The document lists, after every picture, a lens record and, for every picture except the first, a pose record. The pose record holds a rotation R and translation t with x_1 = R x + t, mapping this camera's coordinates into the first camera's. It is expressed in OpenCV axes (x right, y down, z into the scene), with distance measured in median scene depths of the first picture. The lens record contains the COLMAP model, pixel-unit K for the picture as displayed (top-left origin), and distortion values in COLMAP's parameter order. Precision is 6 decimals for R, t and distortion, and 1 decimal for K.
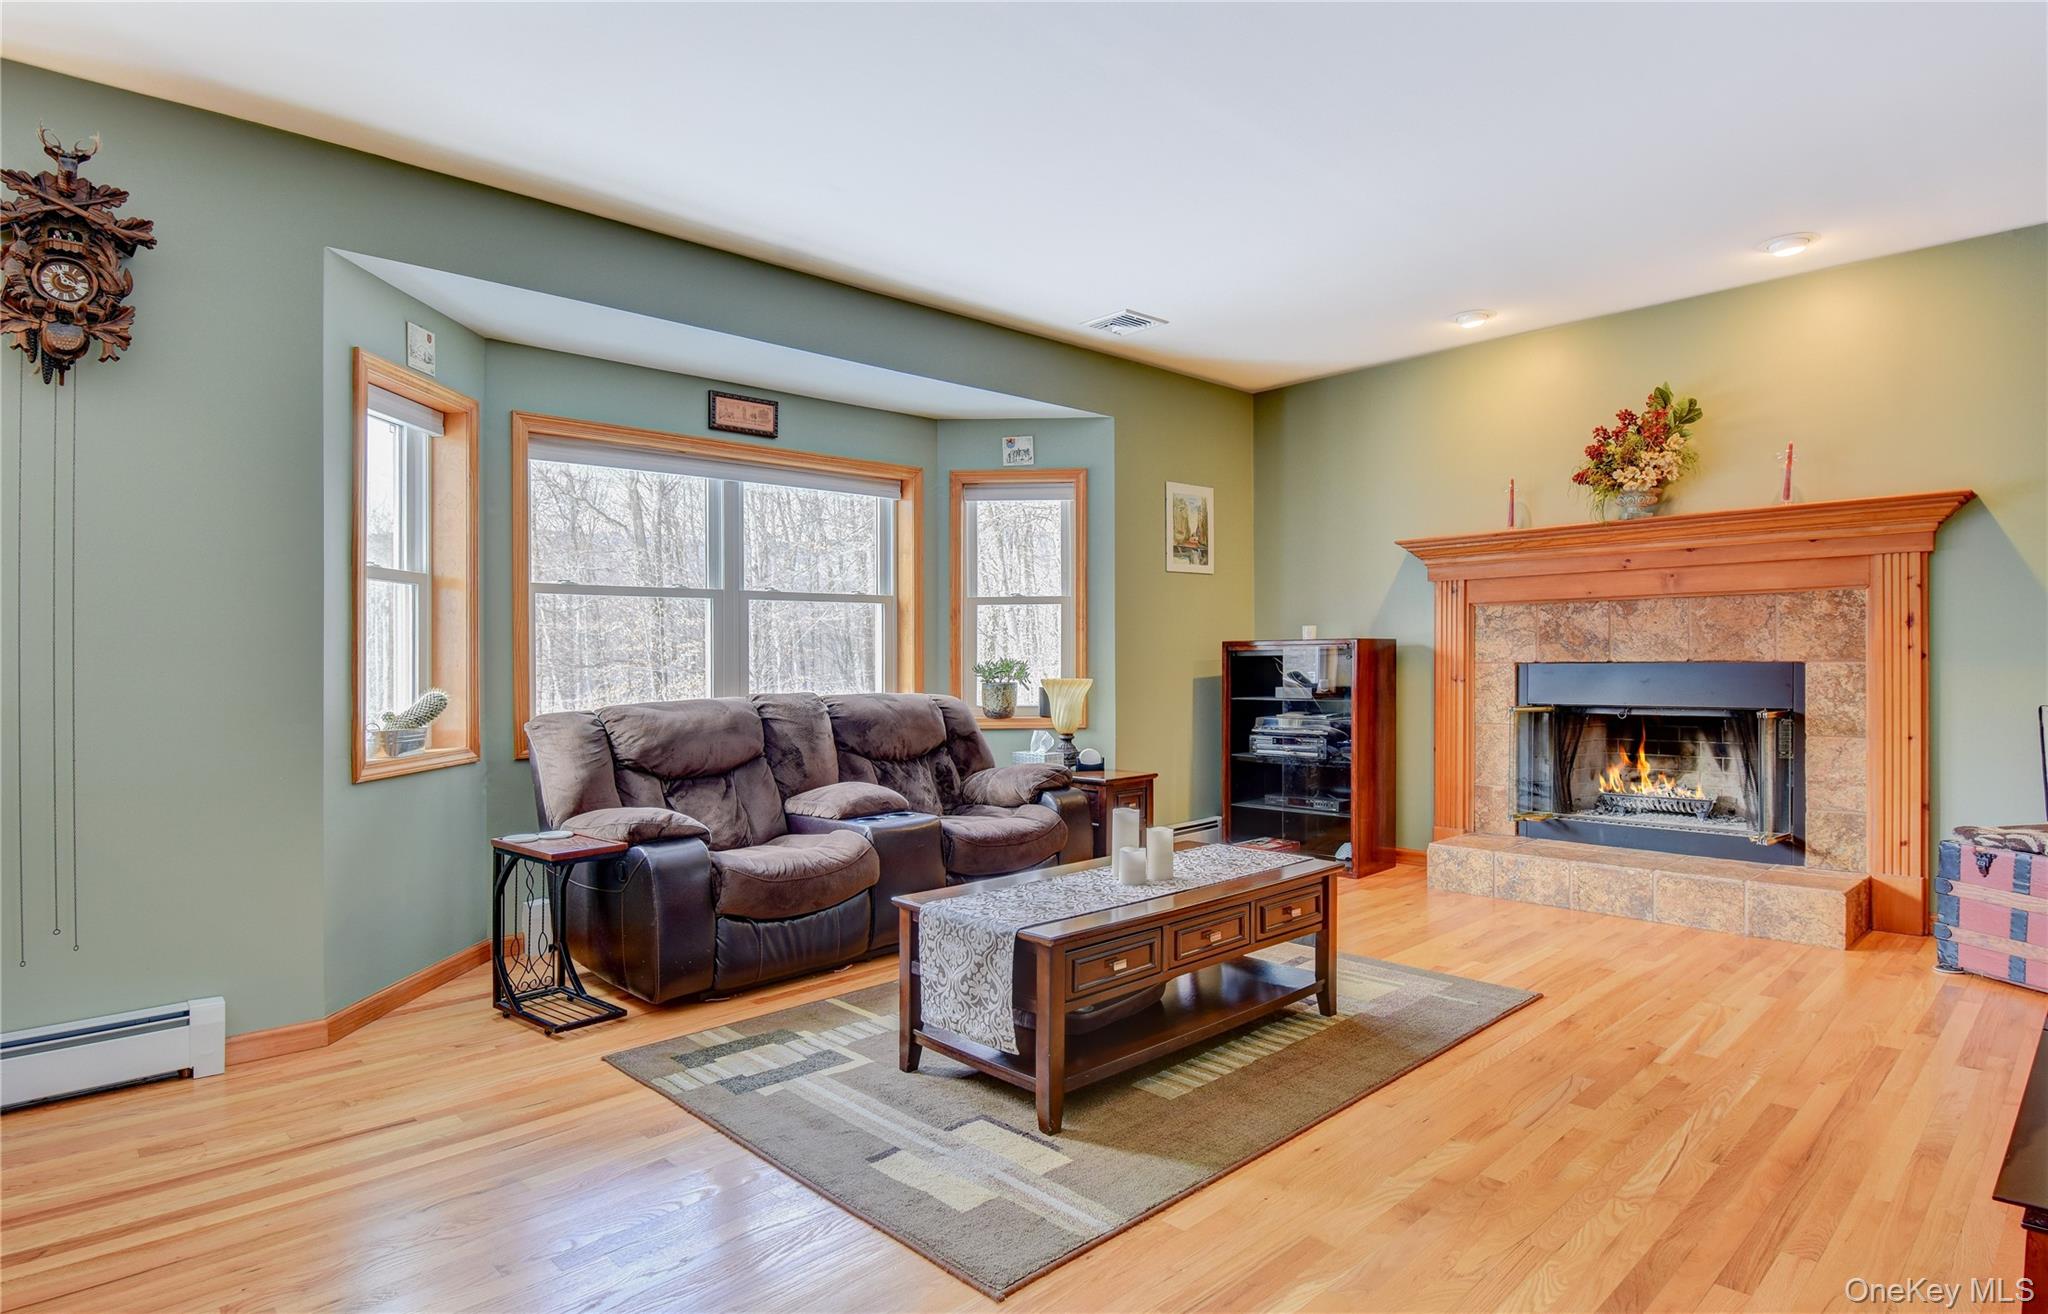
lens RADIAL K [[1081.4, 0, 1021.5], [0, 1081.4, 665.4], [0, 0, 1]] dist [0.018390, -0.028749]
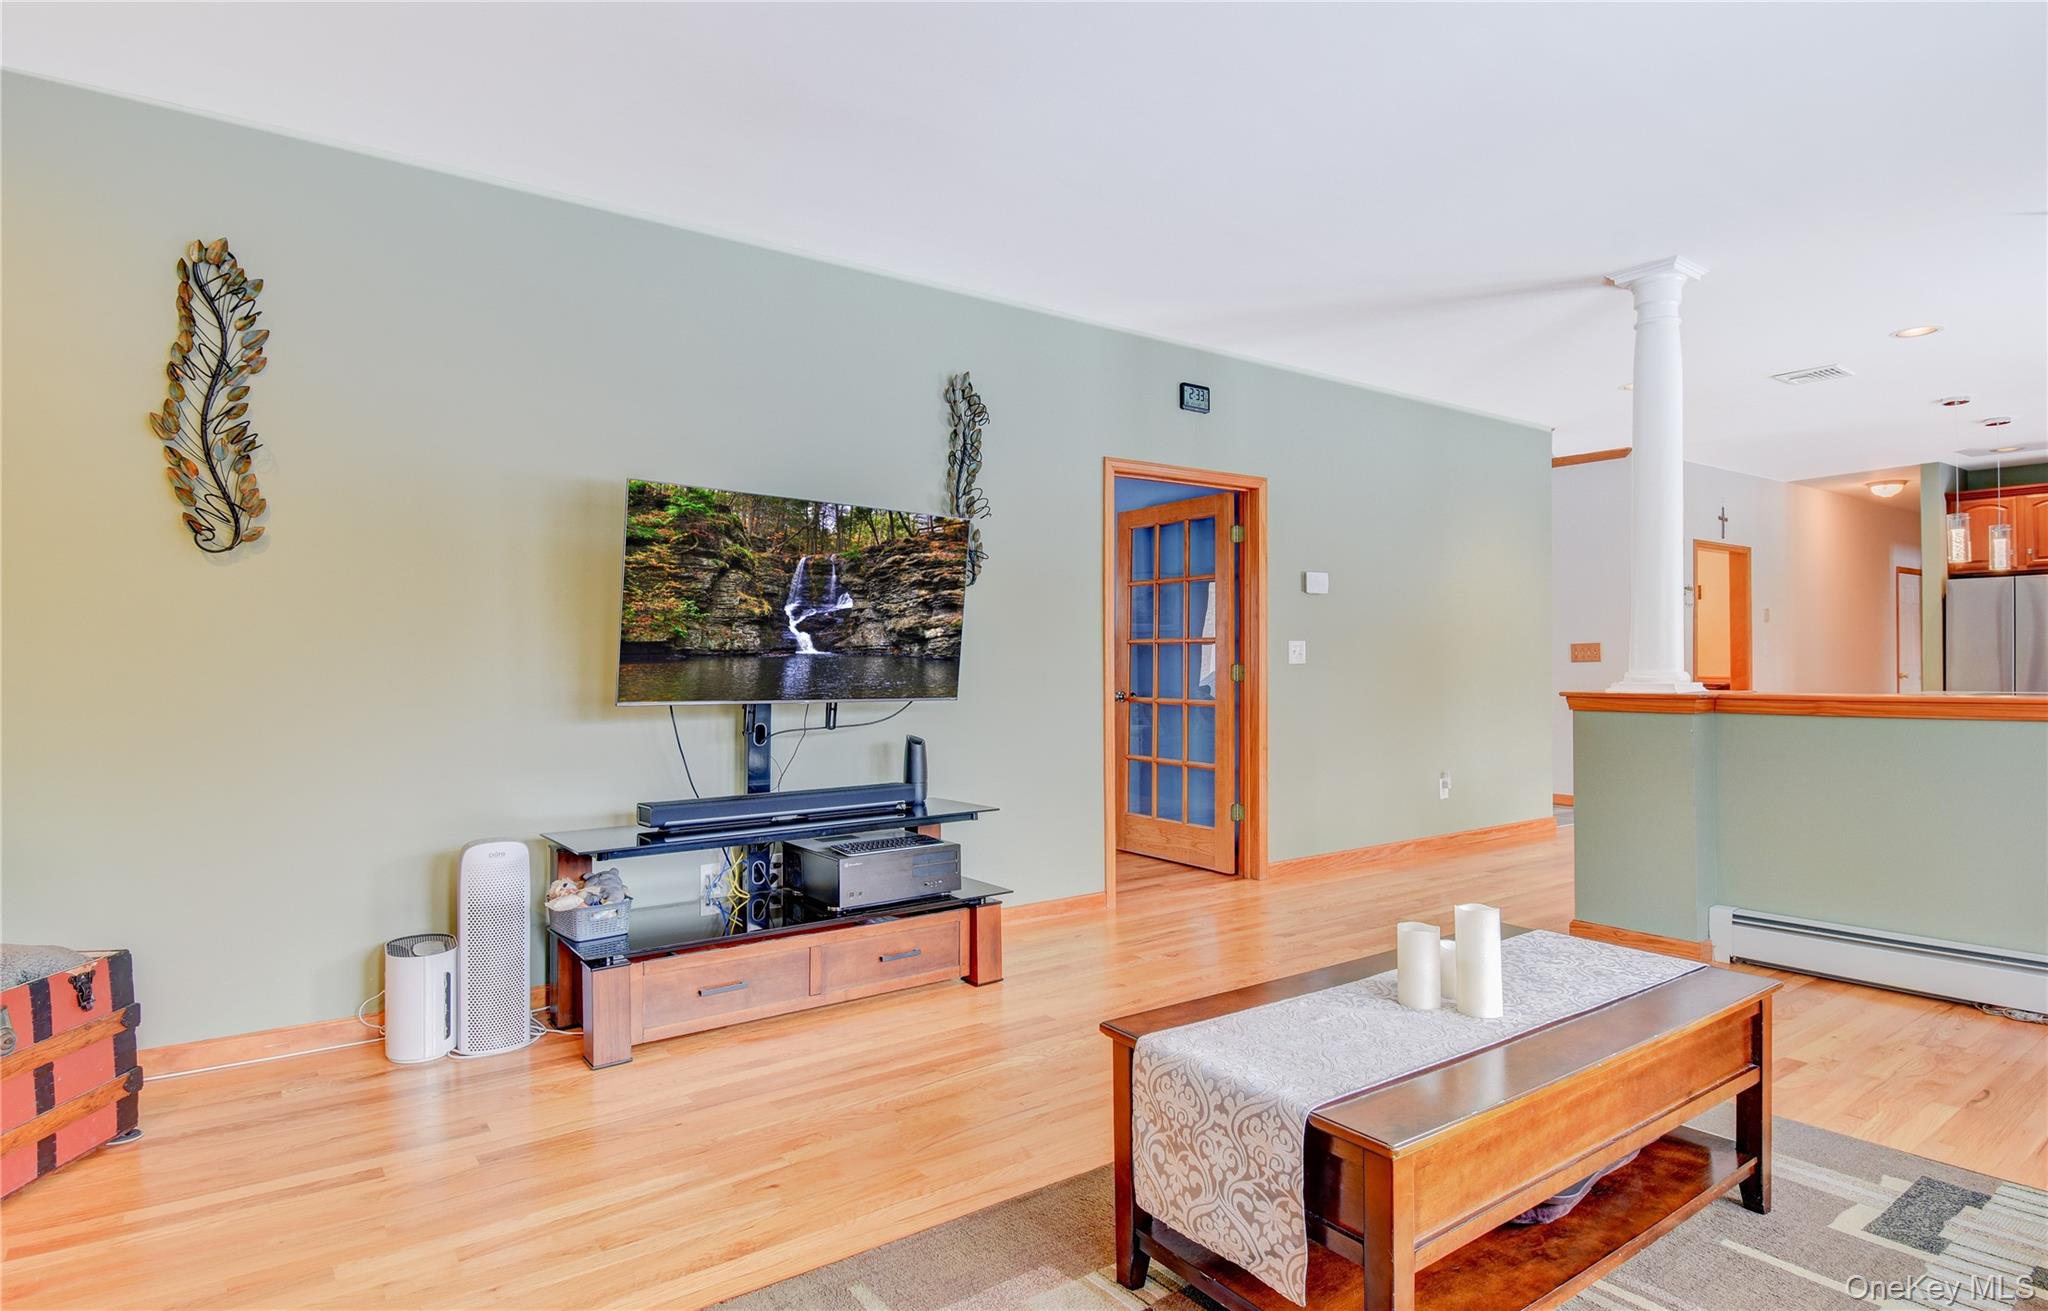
lens RADIAL K [[1115.3, 0, 1013.3], [0, 1115.3, 658.0], [0, 0, 1]] dist [0.021845, -0.032904]
pose [[-0.992057, 0.018379, 0.124437, 0.186473], [0.018506, 0.999829, -0.000136, -0.009962], [-0.124418, 0.002168, -0.992227, 1.126333]]
